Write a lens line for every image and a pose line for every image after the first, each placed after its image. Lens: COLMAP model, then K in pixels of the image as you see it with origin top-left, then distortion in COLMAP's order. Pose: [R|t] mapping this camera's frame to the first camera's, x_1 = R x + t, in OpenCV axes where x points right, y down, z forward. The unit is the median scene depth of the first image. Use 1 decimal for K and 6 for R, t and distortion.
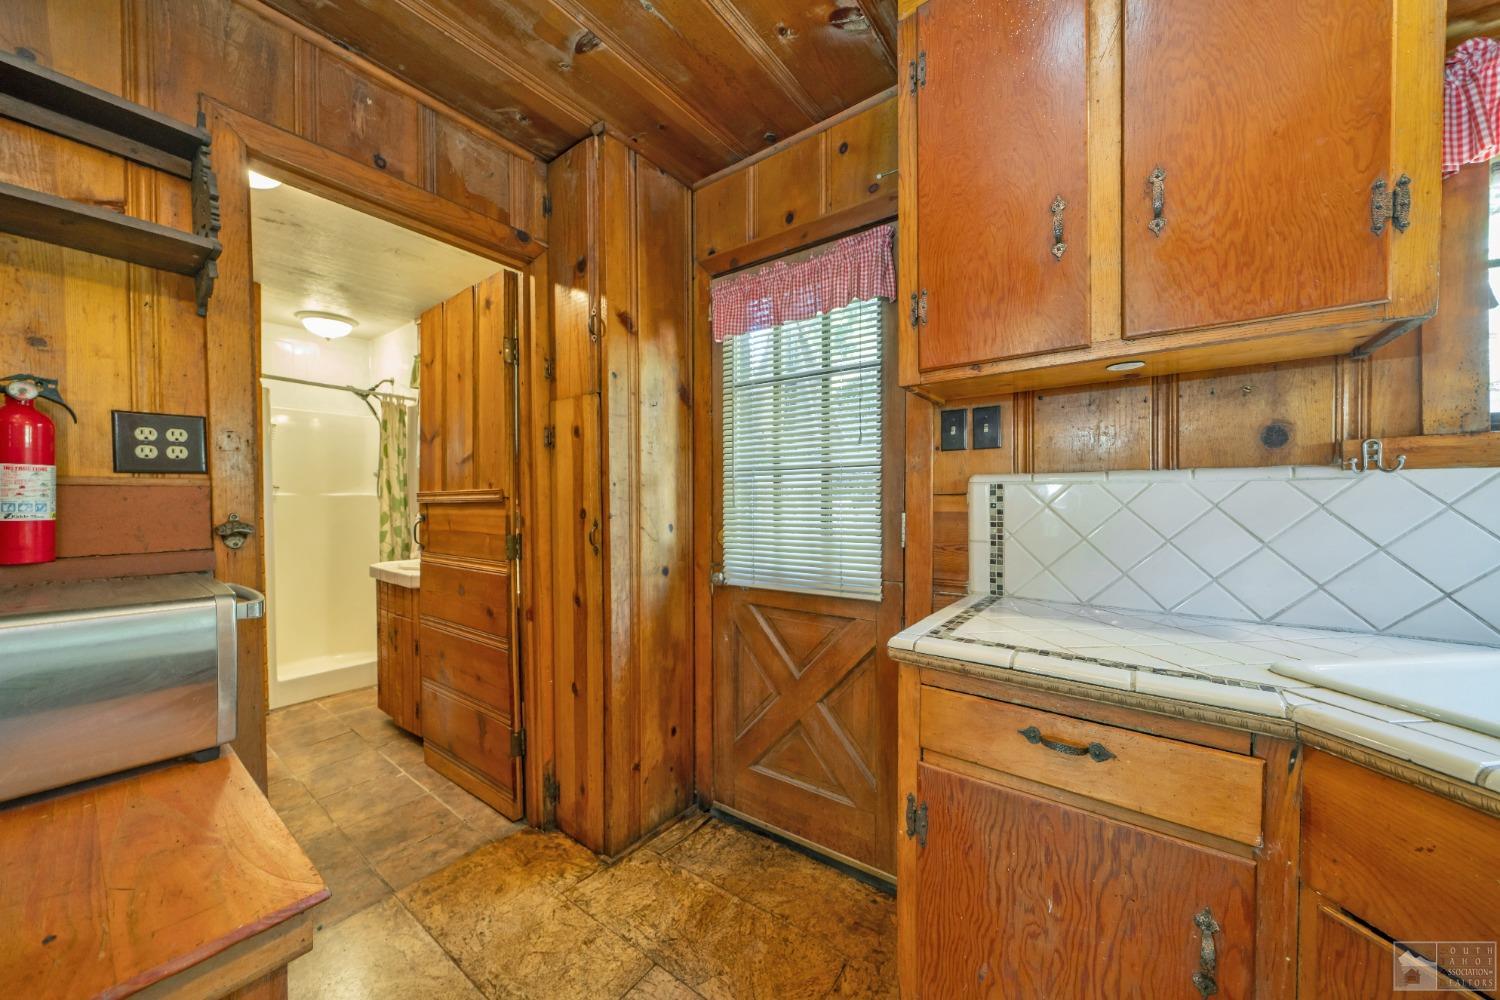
lens RADIAL K [[528.6, 0, 740.2], [0, 528.6, 507.0], [0, 0, 1]] dist [-0.002400, -0.000150]
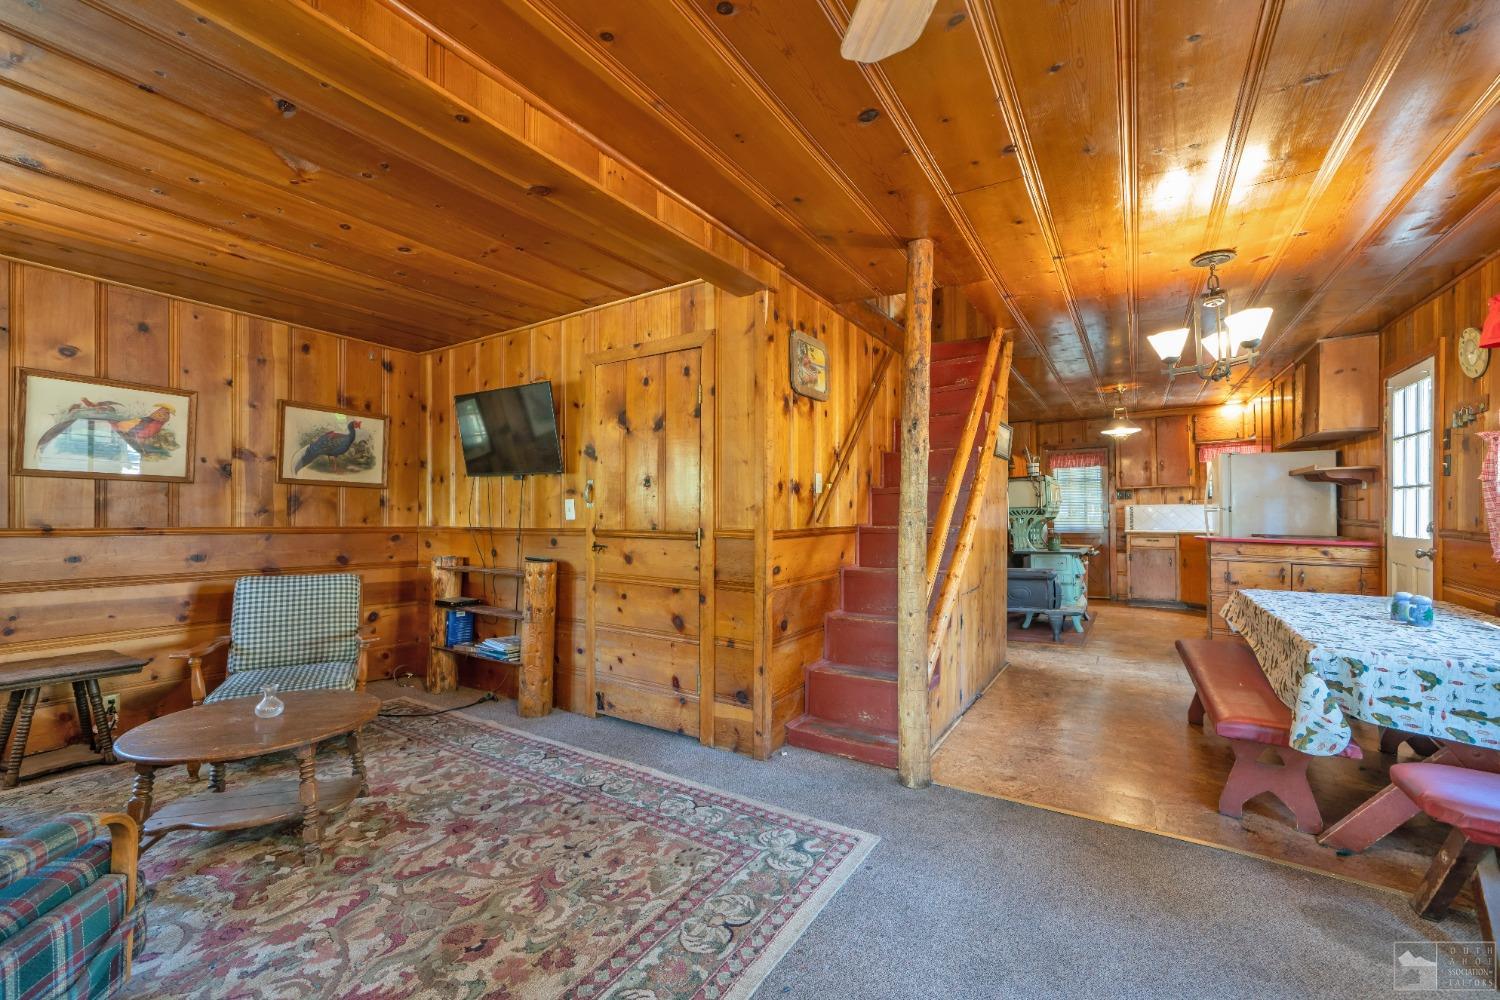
lens RADIAL K [[595.6, 0, 747.2], [0, 595.6, 507.9], [0, 0, 1]] dist [0.000646, 0.000051]
pose [[0.997178, -0.004074, 0.074957, -4.174530], [0.006776, 0.999335, -0.035828, 0.171323], [-0.074761, 0.036235, 0.996543, -5.079849]]
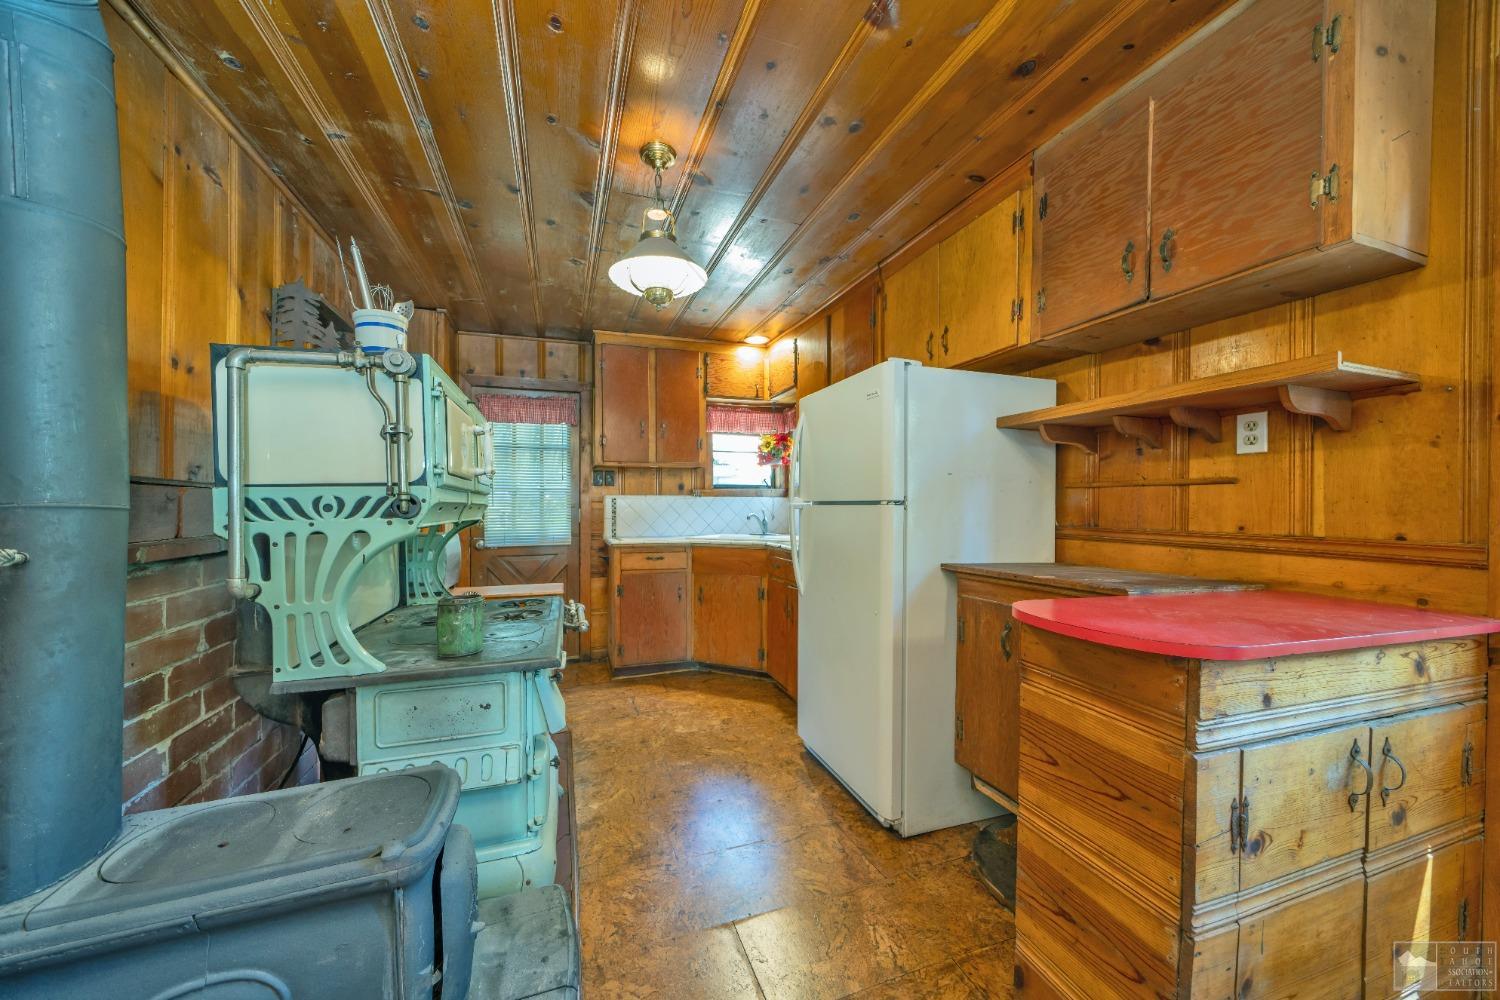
lens RADIAL K [[528.6, 0, 740.2], [0, 528.6, 507.0], [0, 0, 1]] dist [-0.002400, -0.000150]
pose [[0.557721, 0.002852, 0.830023, -1.837987], [0.017959, 0.999719, -0.015503, 0.074335], [-0.829834, 0.023553, 0.557513, -1.423686]]
